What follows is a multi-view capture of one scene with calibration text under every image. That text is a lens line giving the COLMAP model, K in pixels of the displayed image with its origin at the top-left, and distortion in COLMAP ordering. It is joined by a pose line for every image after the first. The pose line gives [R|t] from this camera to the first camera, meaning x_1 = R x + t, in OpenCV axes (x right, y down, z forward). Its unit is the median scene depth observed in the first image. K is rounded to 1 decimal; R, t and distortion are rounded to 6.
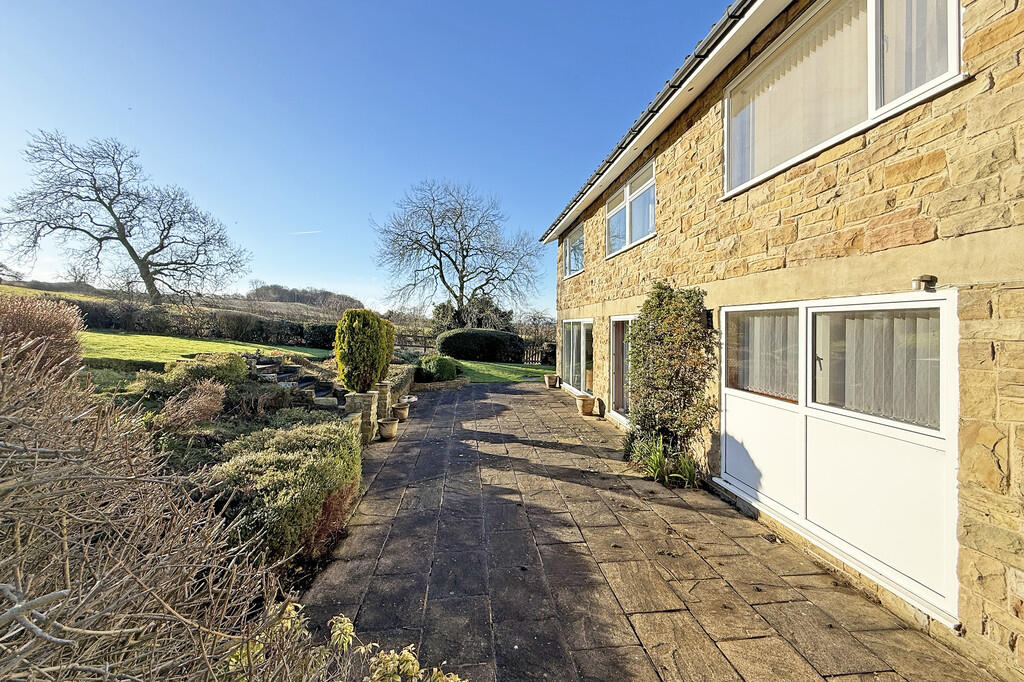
lens RADIAL K [[414.9, 0, 517.2], [0, 414.9, 328.3], [0, 0, 1]] dist [0.007693, 0.000430]
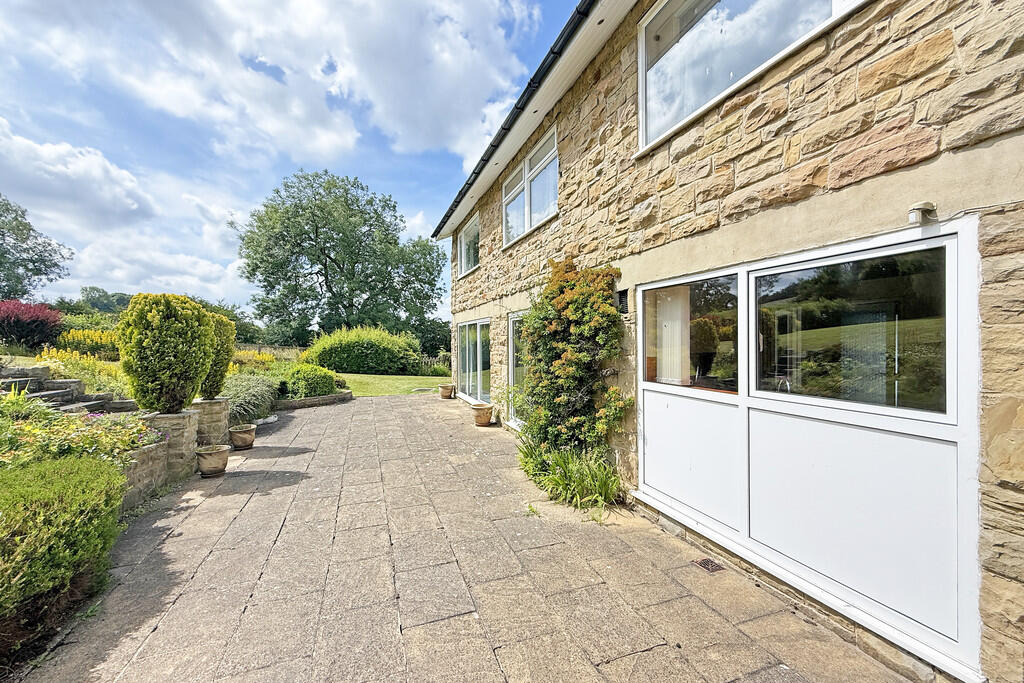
lens RADIAL K [[414.9, 0, 517.2], [0, 414.9, 328.8], [0, 0, 1]] dist [0.007693, 0.000430]
pose [[0.970525, -0.003443, 0.240975, 0.052297], [0.010342, 0.999572, -0.027373, 0.057626], [-0.240777, 0.029058, 0.970145, 0.248981]]
